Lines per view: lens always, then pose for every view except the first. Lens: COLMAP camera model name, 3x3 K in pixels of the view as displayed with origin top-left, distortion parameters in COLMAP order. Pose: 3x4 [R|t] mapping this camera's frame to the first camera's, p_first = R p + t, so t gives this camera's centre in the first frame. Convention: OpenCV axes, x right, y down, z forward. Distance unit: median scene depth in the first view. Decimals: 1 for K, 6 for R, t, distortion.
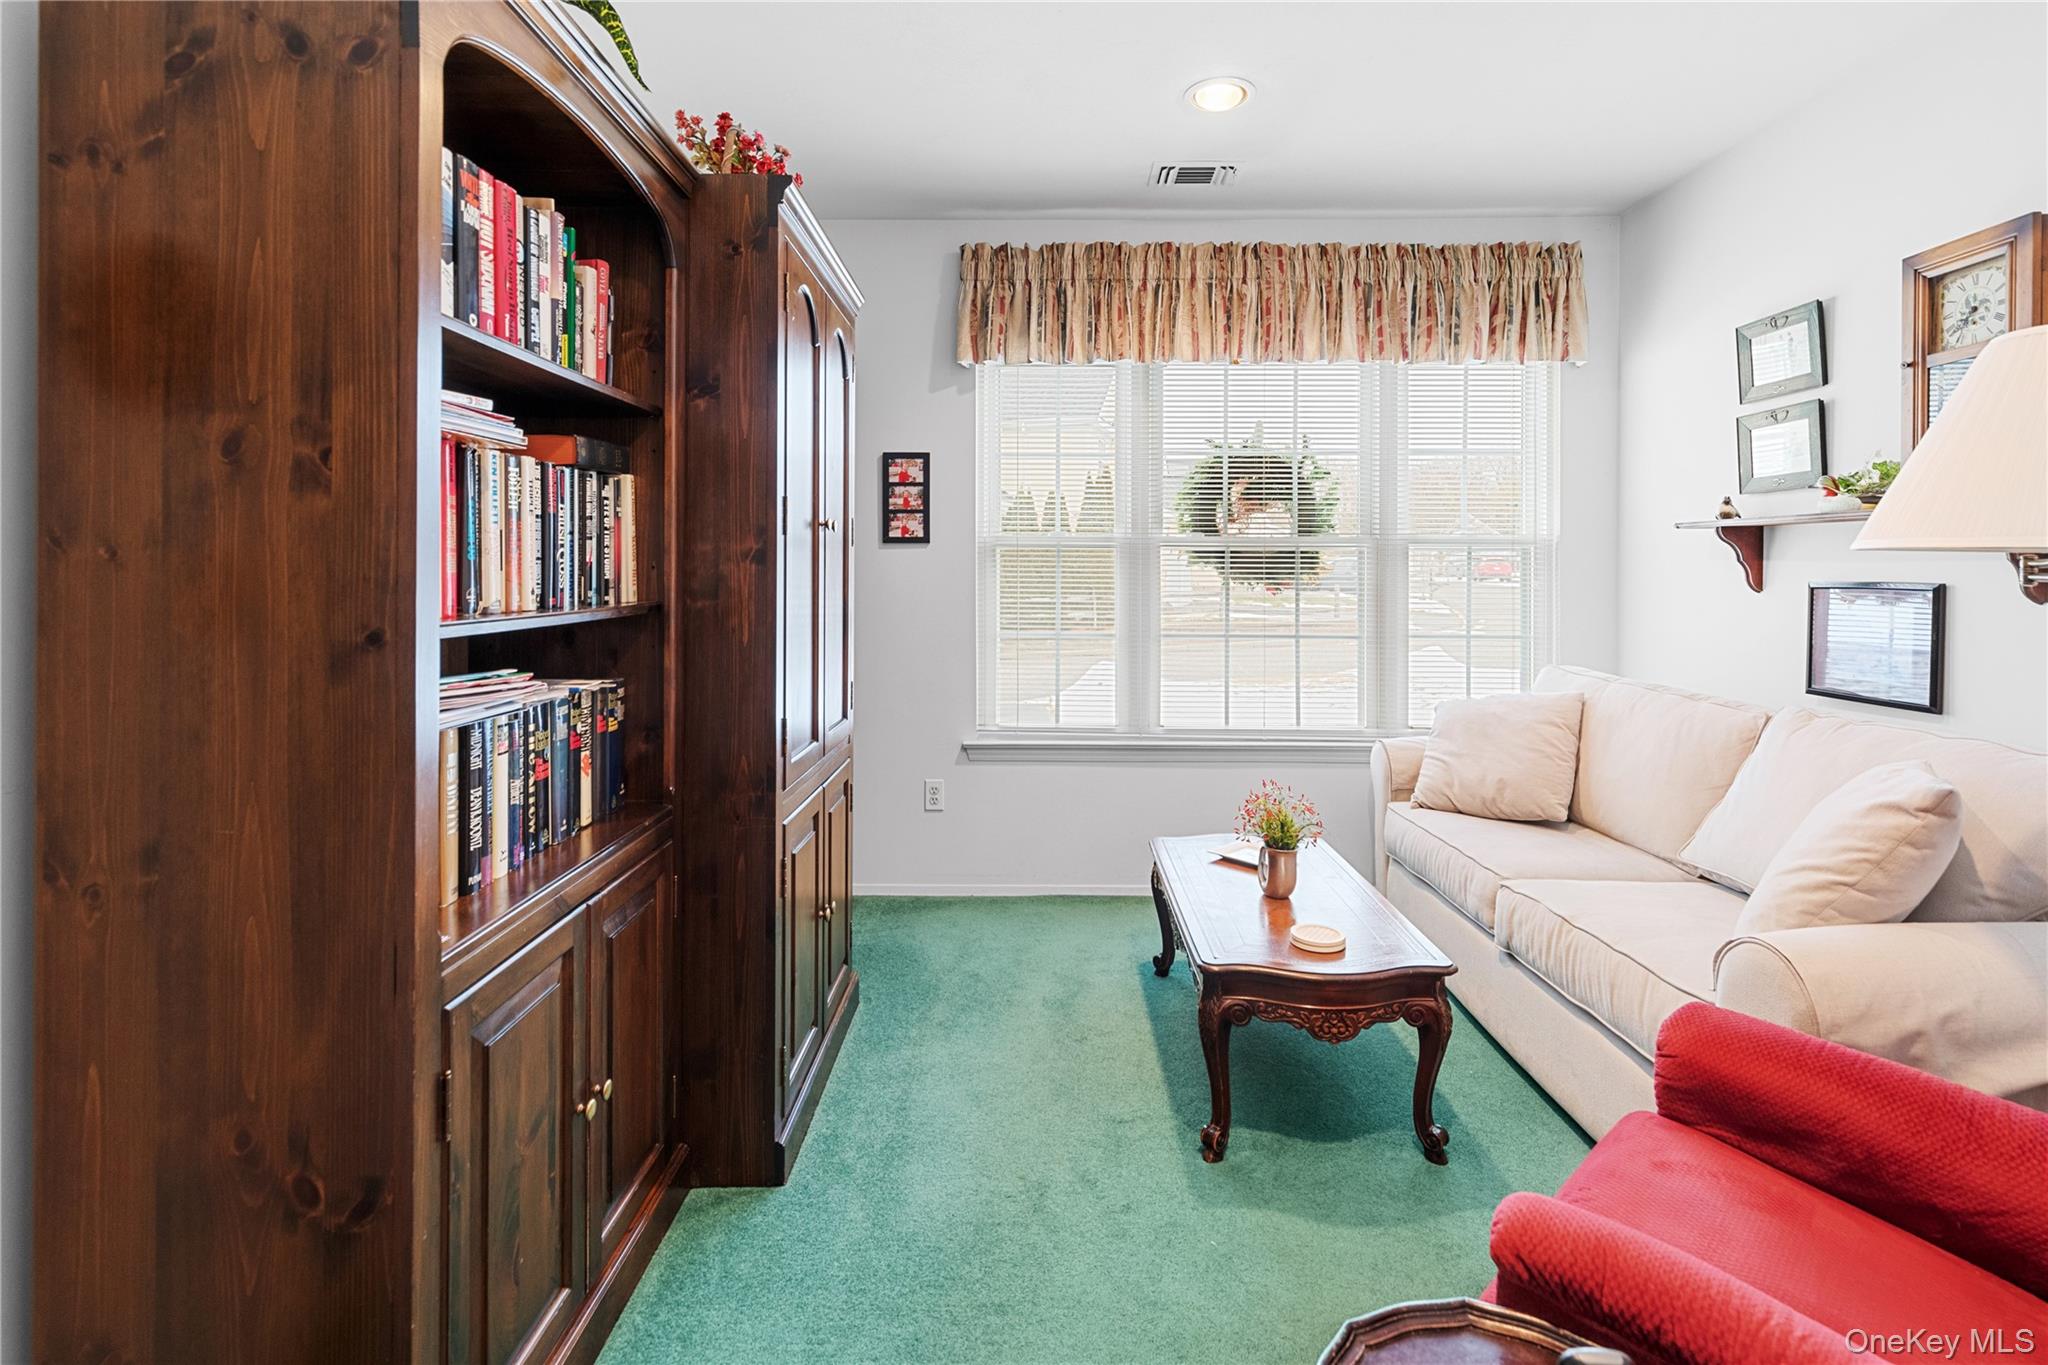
lens RADIAL K [[947.7, 0, 1013.9], [0, 947.7, 574.7], [0, 0, 1]] dist [0.010799, -0.002998]
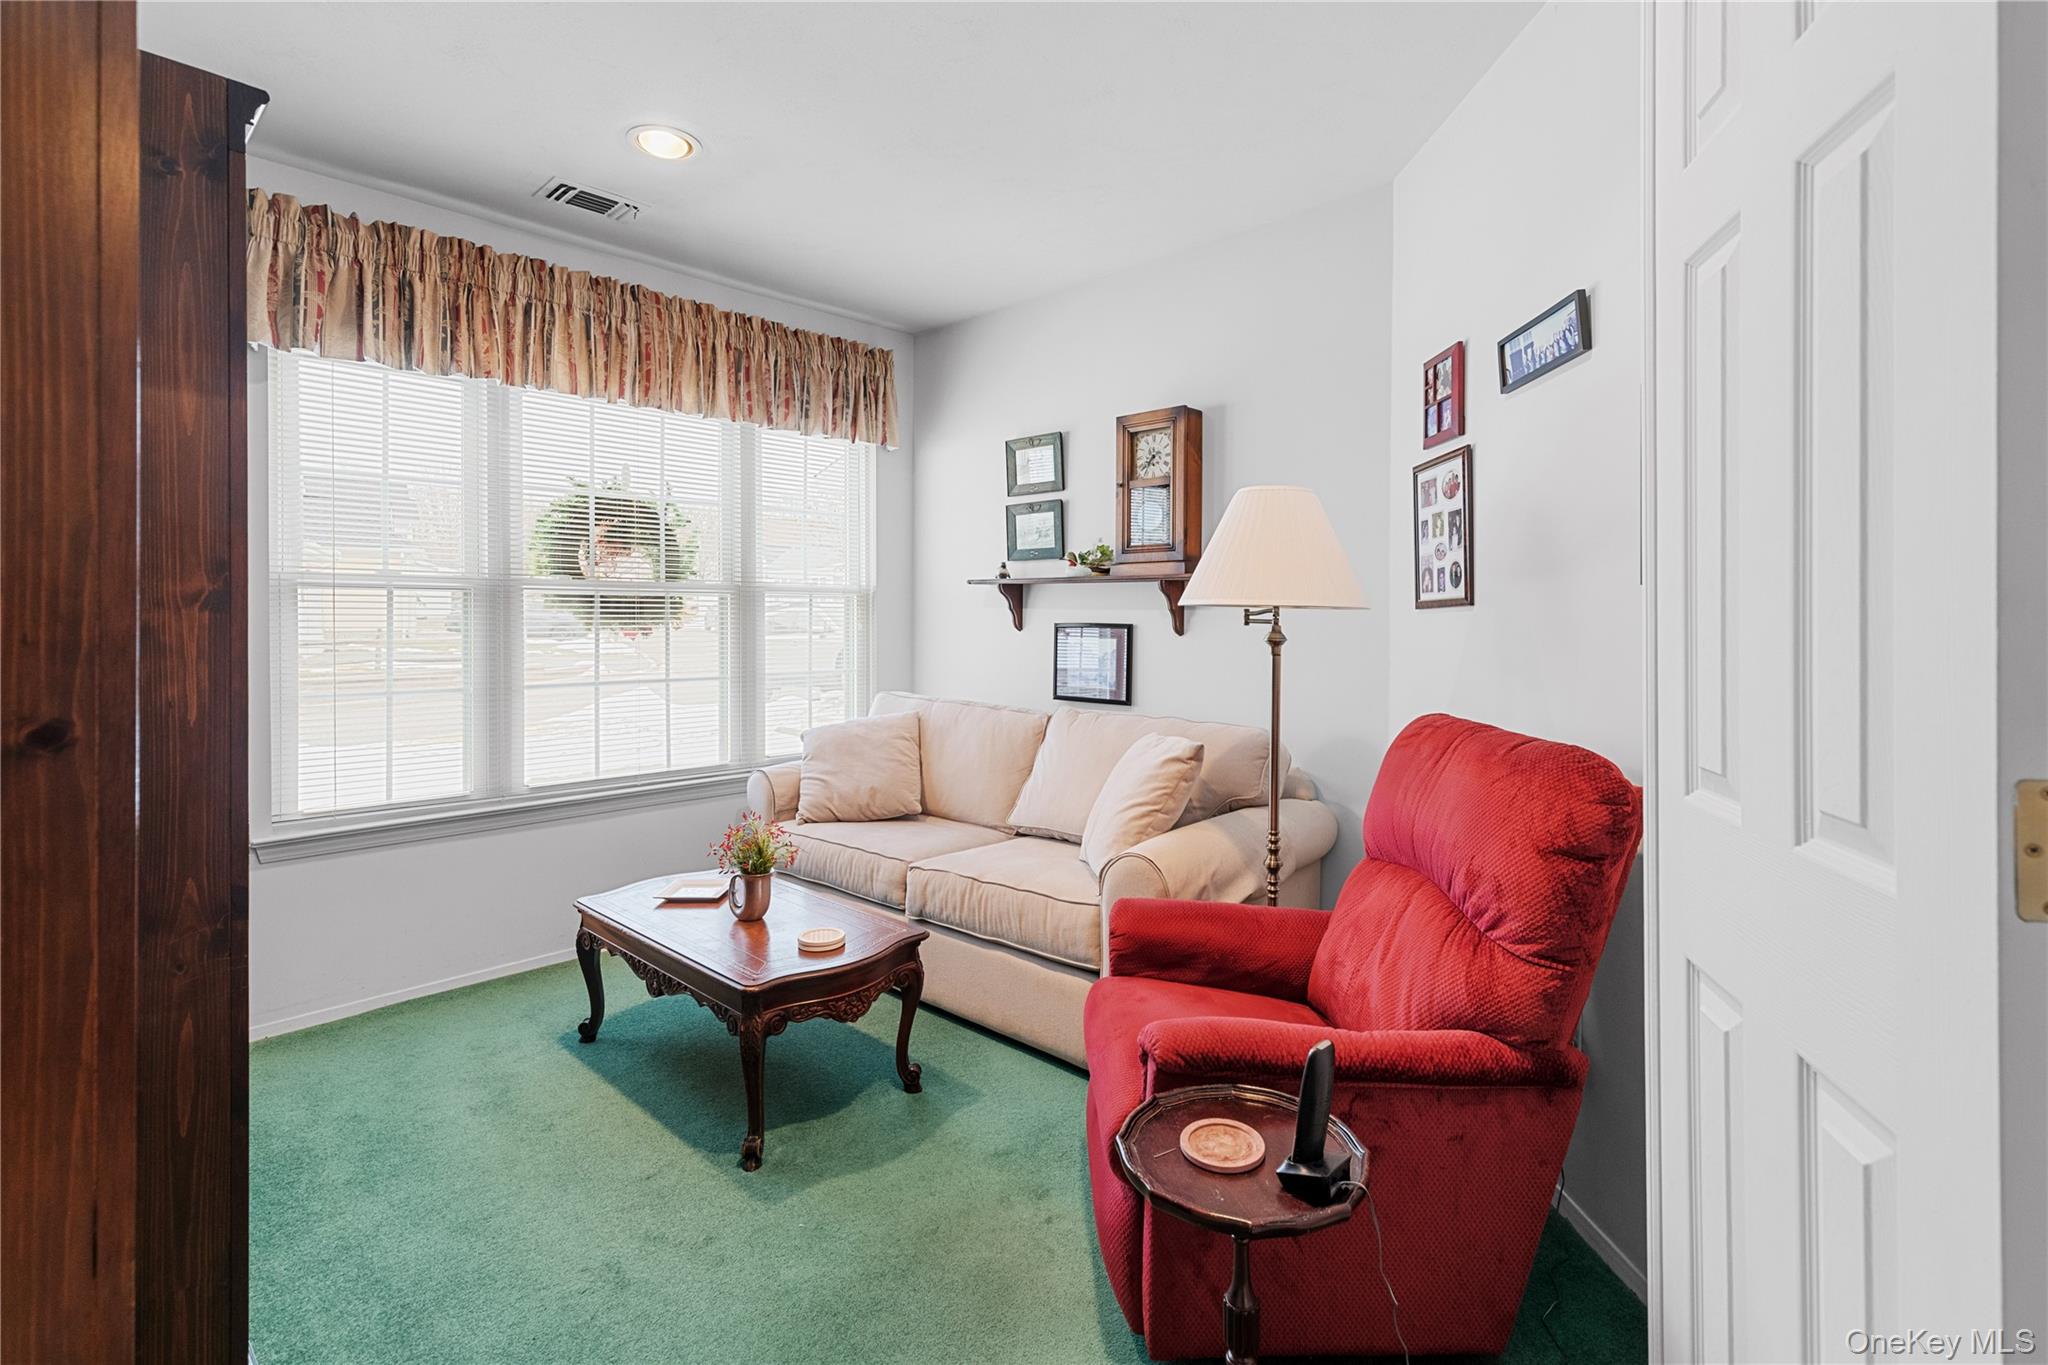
lens RADIAL K [[947.7, 0, 1014.1], [0, 947.7, 624.1], [0, 0, 1]] dist [0.010799, -0.002998]
pose [[0.689904, -0.008710, 0.723849, -0.246615], [0.003176, 0.999954, 0.009005, -0.003976], [-0.723894, -0.003914, 0.689900, 0.035482]]
